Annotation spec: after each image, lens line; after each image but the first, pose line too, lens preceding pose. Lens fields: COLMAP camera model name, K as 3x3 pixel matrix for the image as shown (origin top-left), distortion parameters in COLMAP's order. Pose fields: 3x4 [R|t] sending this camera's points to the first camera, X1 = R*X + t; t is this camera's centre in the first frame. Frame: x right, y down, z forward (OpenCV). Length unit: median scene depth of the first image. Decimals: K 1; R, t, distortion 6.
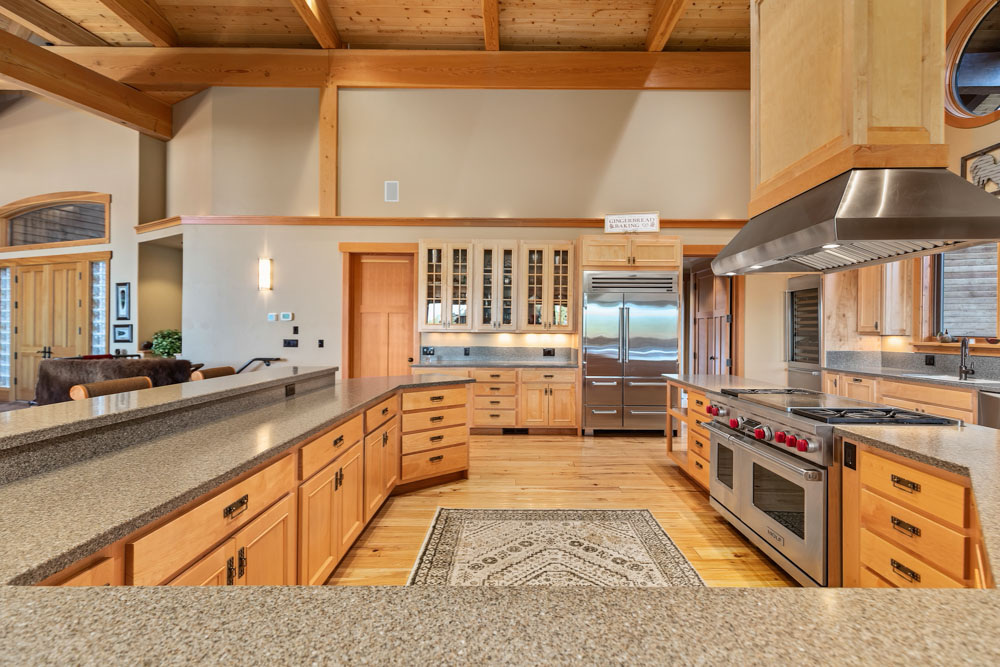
lens RADIAL K [[456.1, 0, 507.8], [0, 456.1, 332.6], [0, 0, 1]] dist [0.011395, -0.001931]
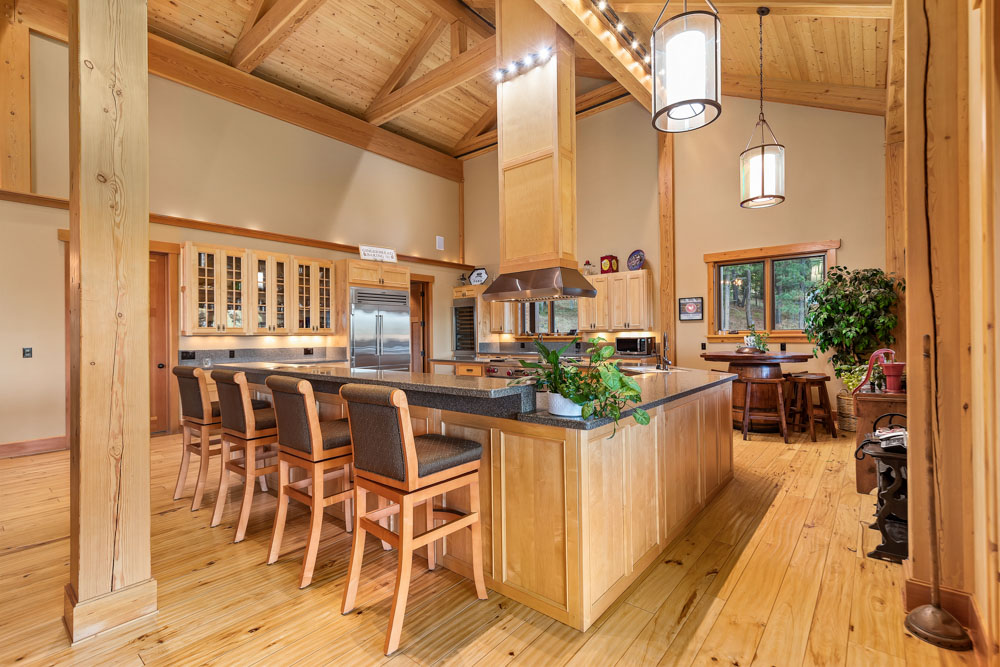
lens RADIAL K [[456.1, 0, 501.3], [0, 456.1, 328.4], [0, 0, 1]] dist [0.011395, -0.001931]
pose [[0.640843, -0.003405, 0.767664, -0.523195], [0.016714, 0.999815, -0.009518, 0.003479], [-0.767490, 0.018930, 0.640782, -0.151015]]
